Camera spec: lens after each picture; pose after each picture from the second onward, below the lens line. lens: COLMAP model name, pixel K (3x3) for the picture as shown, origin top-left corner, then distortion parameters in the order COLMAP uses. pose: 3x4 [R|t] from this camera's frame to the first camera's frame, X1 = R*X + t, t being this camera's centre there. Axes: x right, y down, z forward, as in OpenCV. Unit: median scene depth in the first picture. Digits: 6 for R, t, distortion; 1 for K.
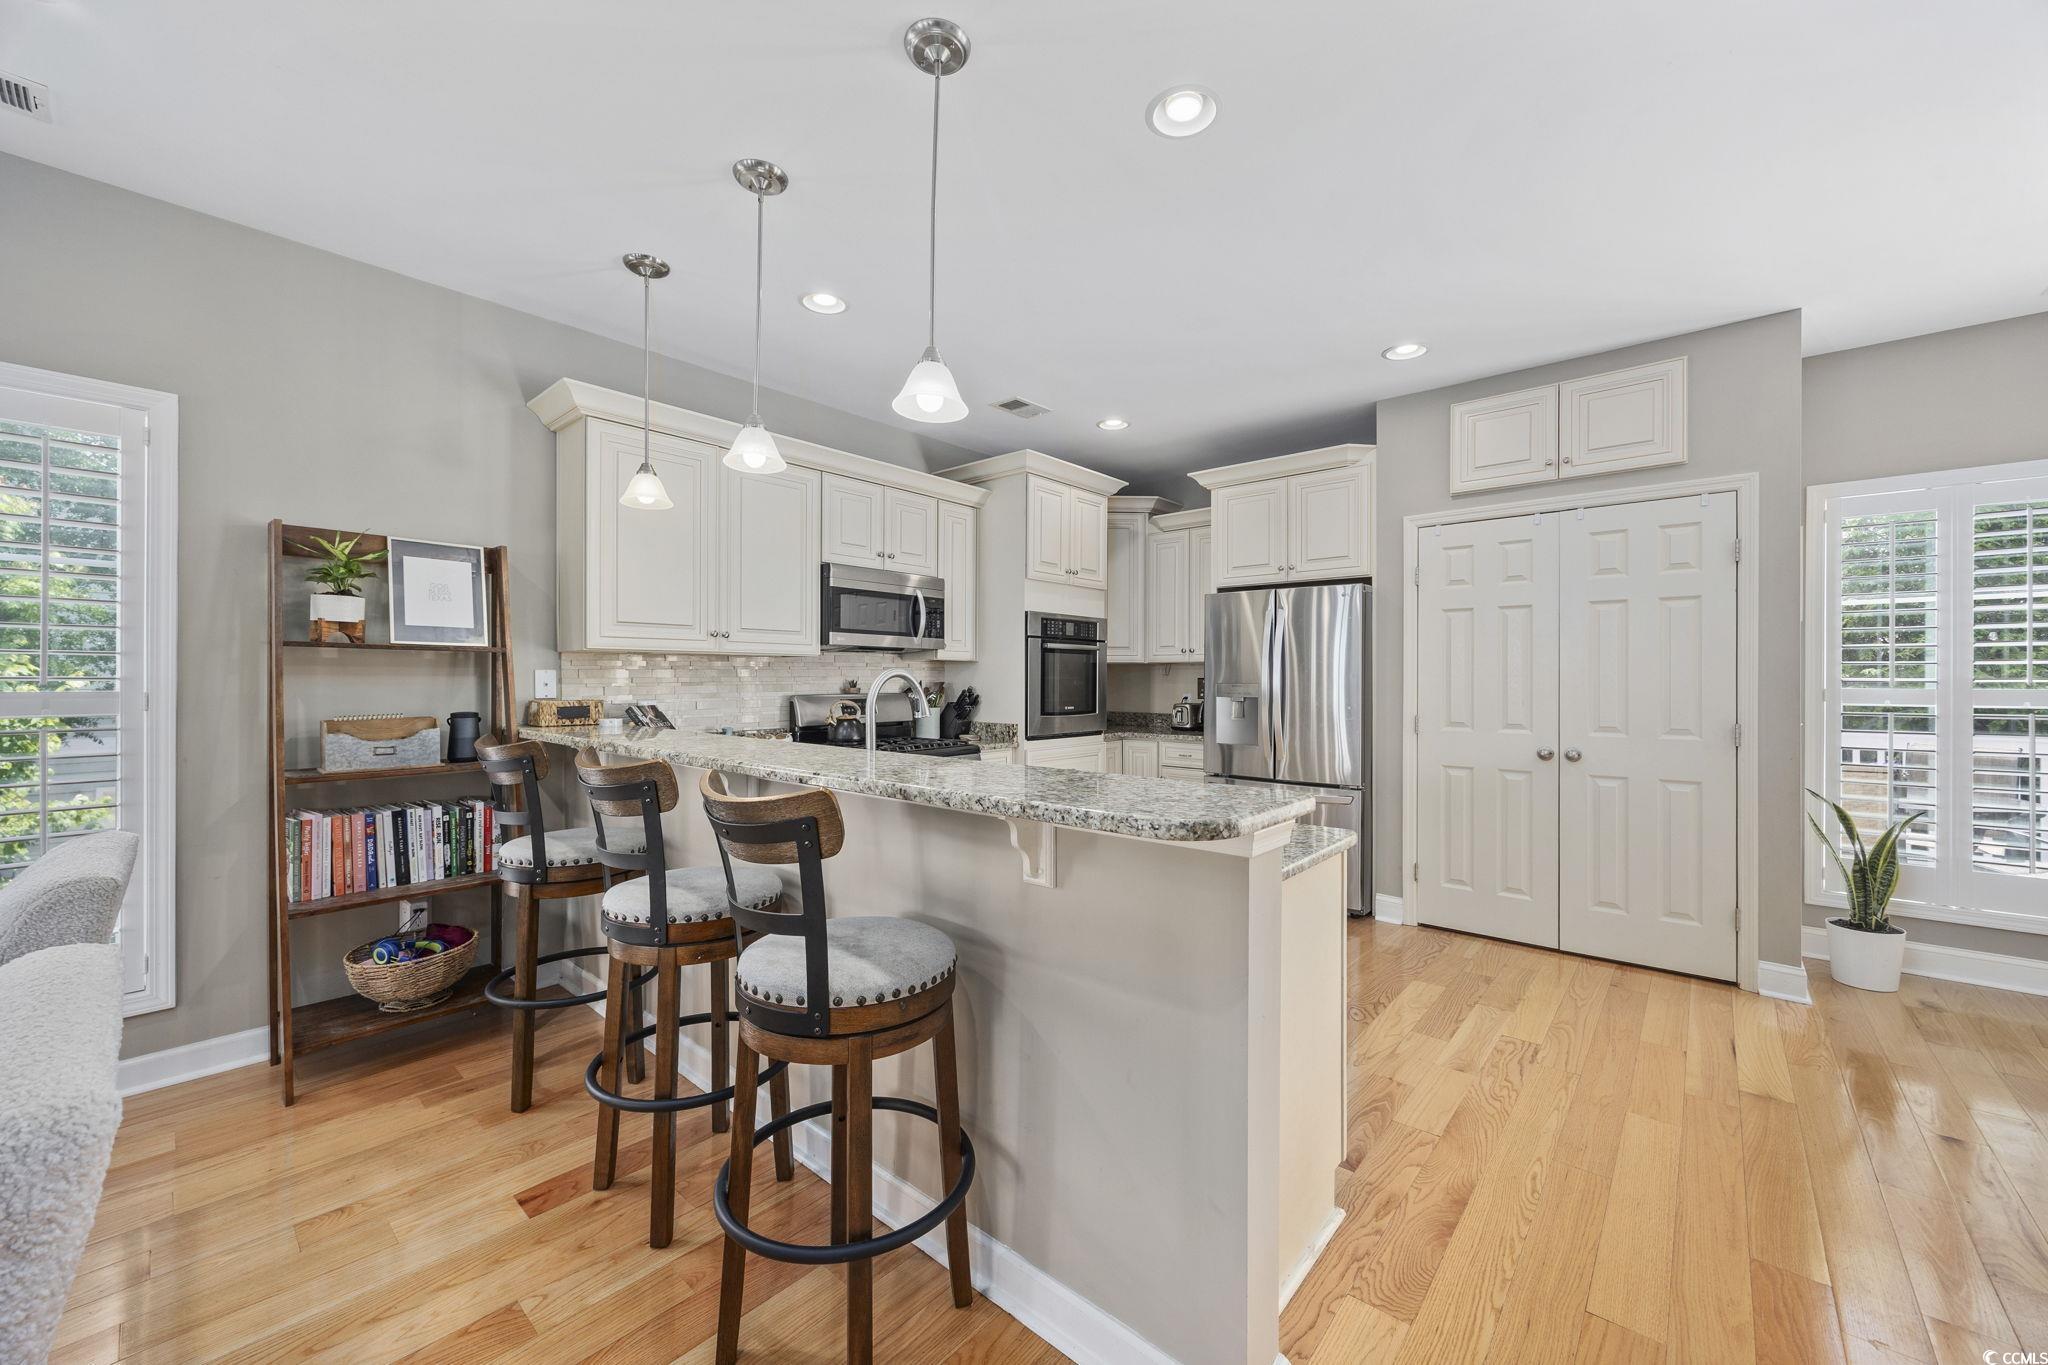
lens RADIAL K [[781.1, 0, 1031.2], [0, 781.1, 683.0], [0, 0, 1]] dist [-0.003082, 0.000133]
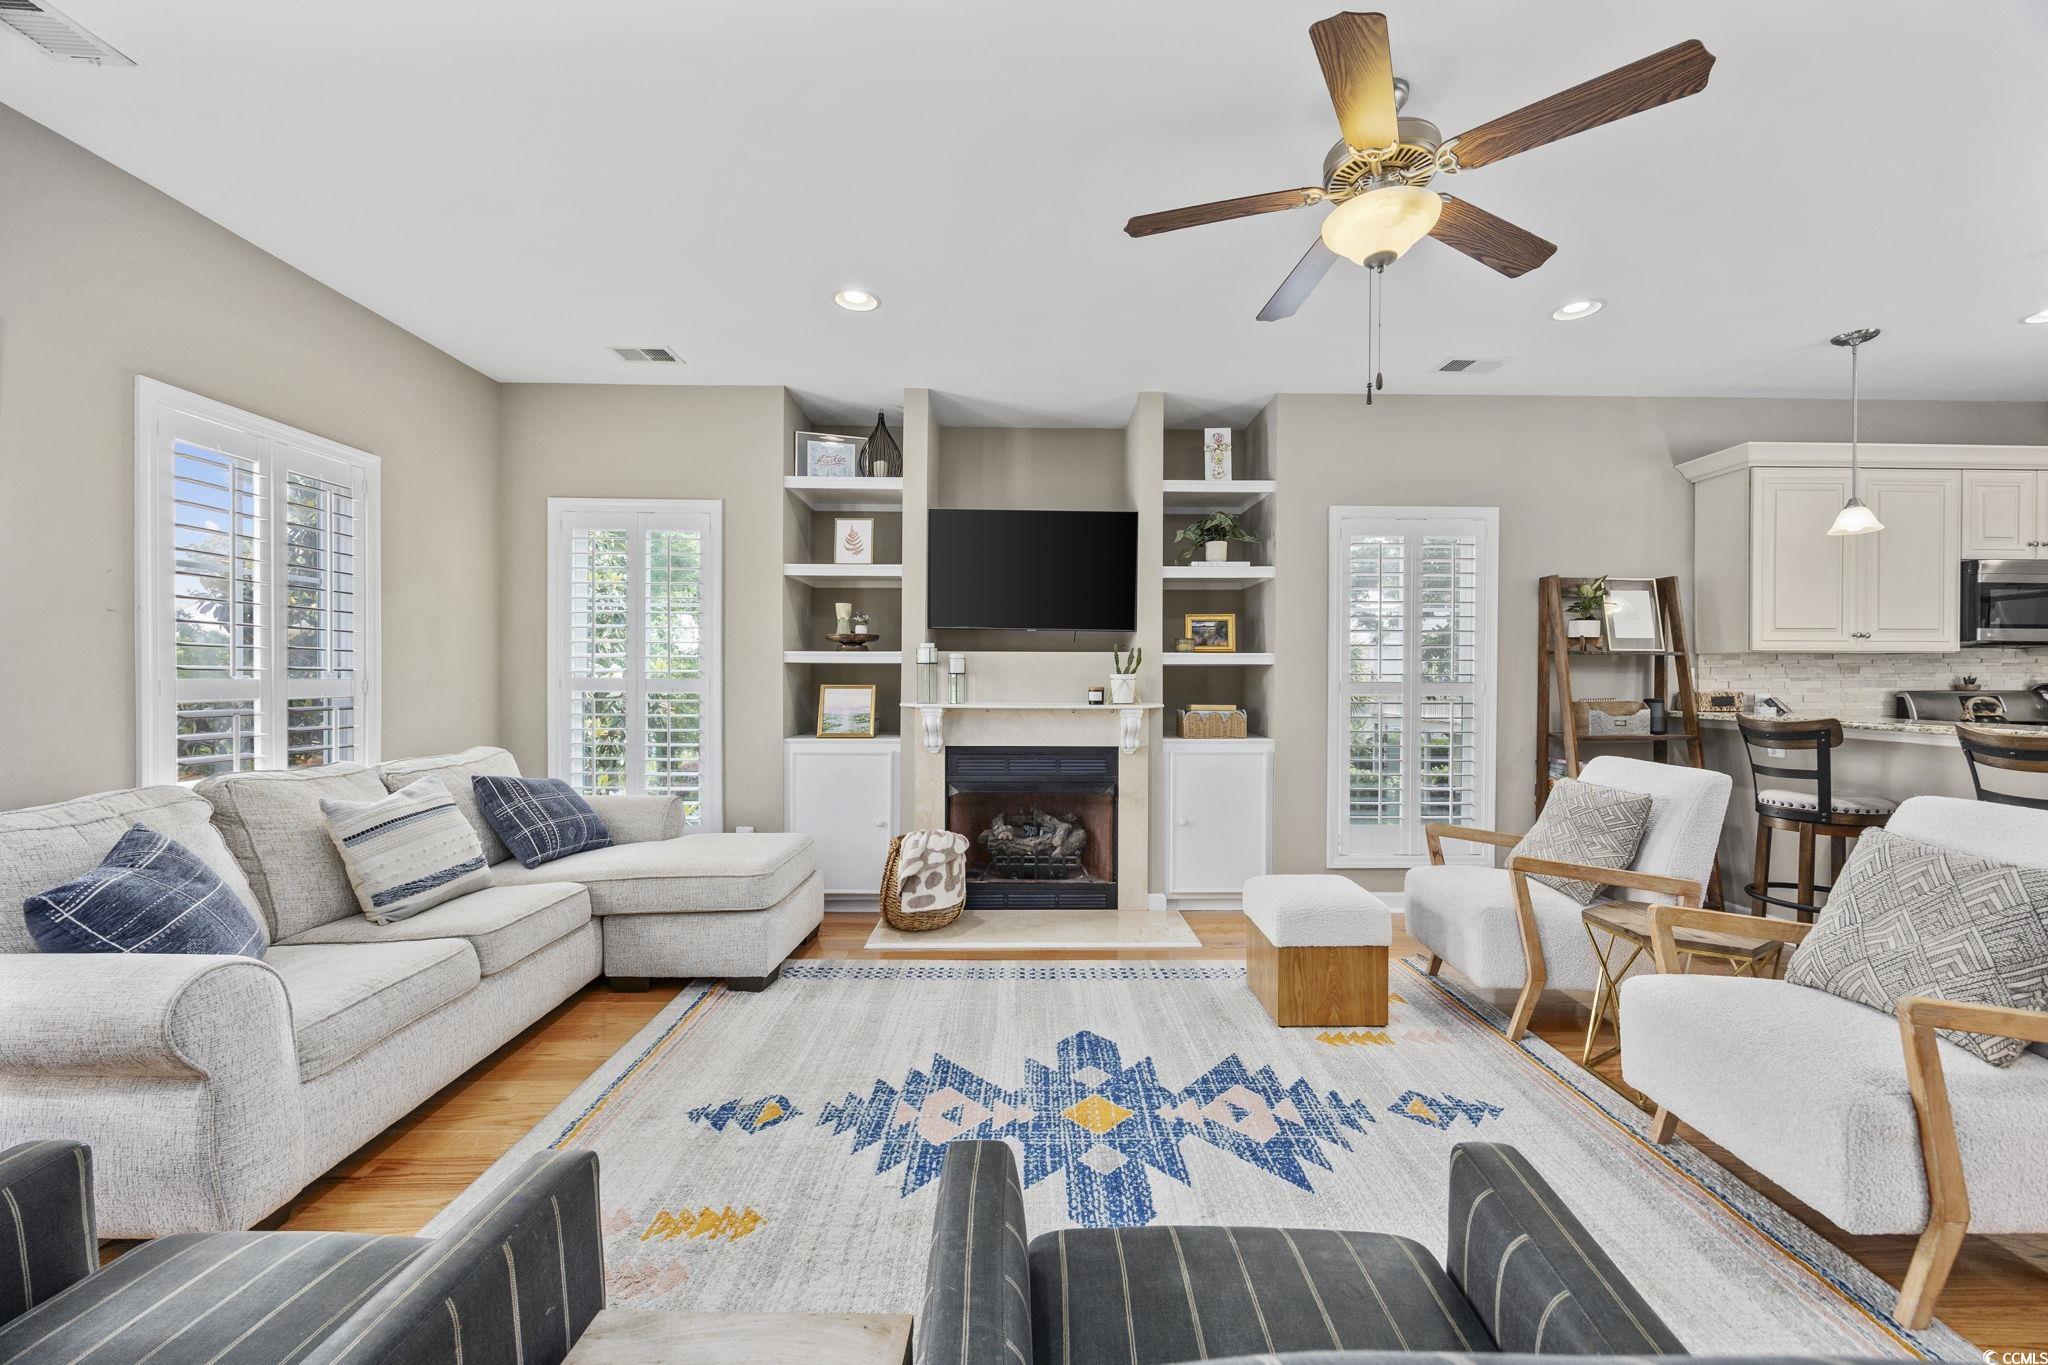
lens RADIAL K [[781.1, 0, 1034.2], [0, 781.1, 684.9], [0, 0, 1]] dist [-0.003082, 0.000133]
pose [[0.671155, 0.009875, -0.741251, -0.329036], [-0.004851, 0.999948, 0.008928, 0.004432], [0.741301, -0.002396, 0.671168, -0.570666]]
